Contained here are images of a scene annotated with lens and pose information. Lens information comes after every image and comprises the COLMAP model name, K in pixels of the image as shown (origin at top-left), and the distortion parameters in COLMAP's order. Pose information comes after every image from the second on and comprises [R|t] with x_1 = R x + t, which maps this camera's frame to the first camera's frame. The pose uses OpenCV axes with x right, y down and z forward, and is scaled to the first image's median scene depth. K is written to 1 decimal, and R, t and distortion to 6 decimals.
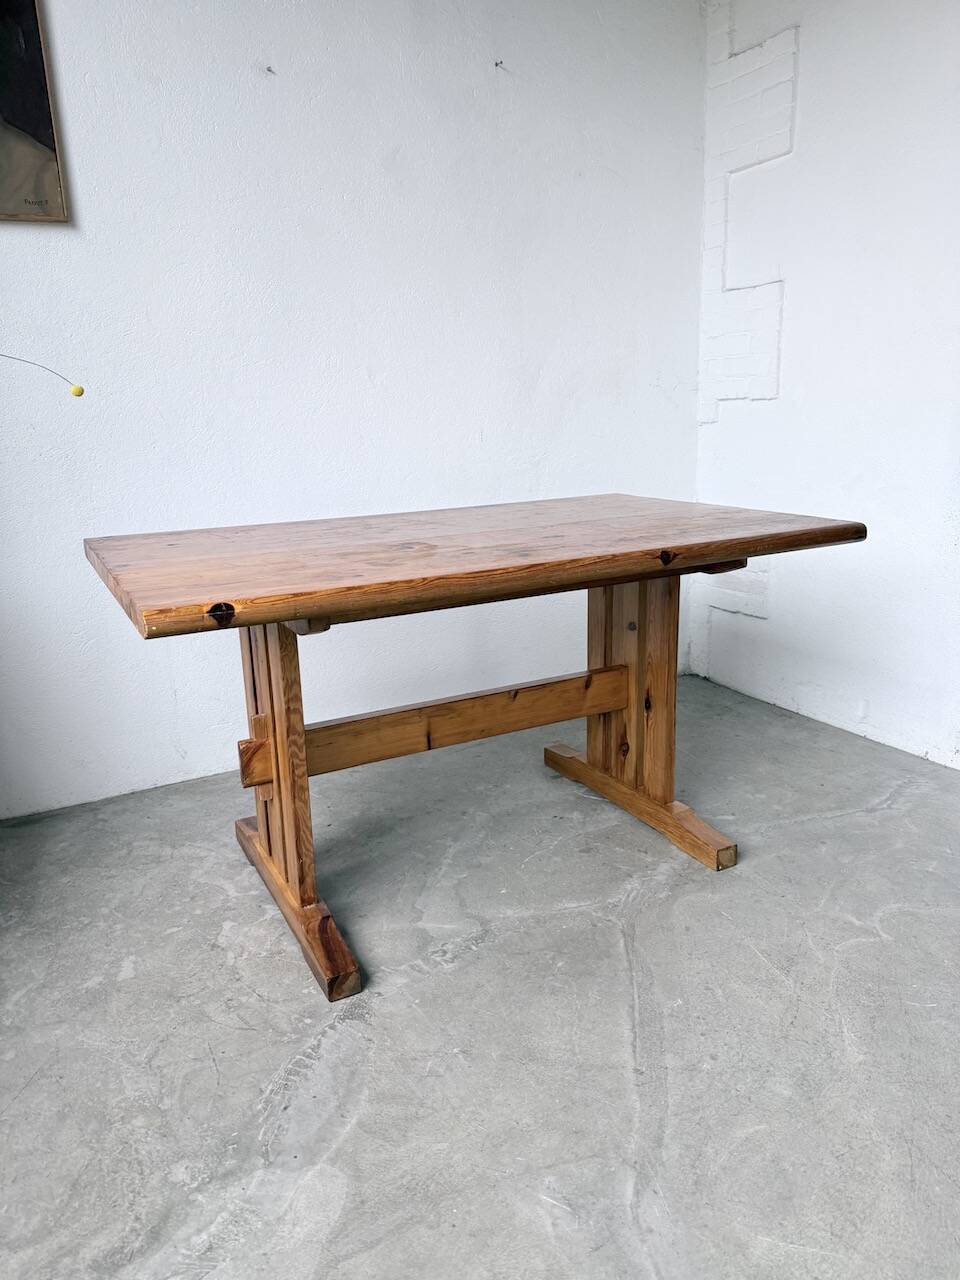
lens RADIAL K [[902.8, 0, 477.2], [0, 902.8, 637.3], [0, 0, 1]] dist [0.033203, -0.043596]
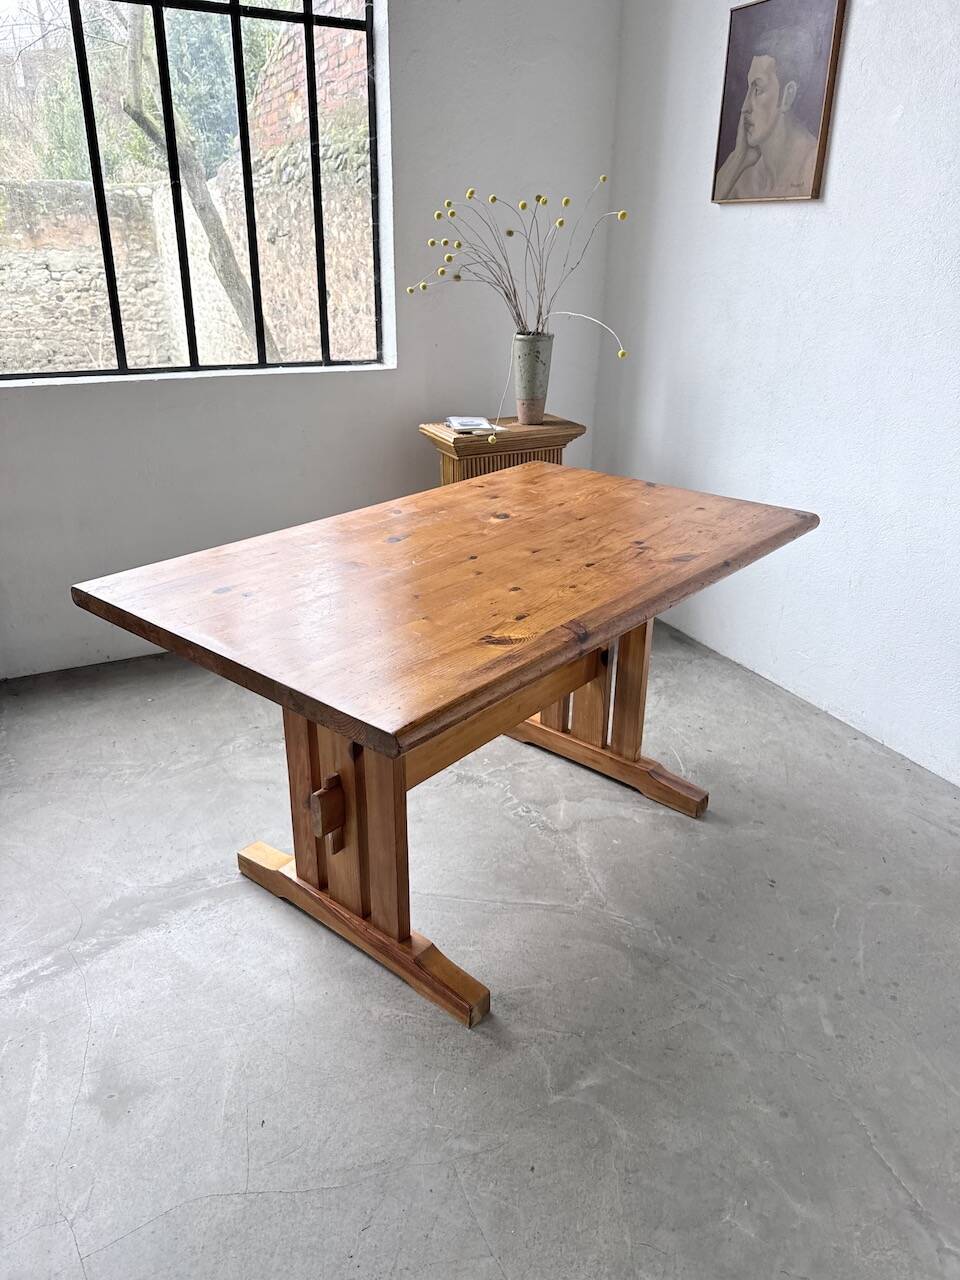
lens RADIAL K [[900.3, 0, 485.8], [0, 900.3, 637.2], [0, 0, 1]] dist [0.047598, -0.063734]
pose [[0.003366, 0.434393, -0.900717, 0.951959], [-0.265641, 0.868749, 0.417983, -0.380757], [0.964066, 0.237861, 0.118317, 0.646471]]
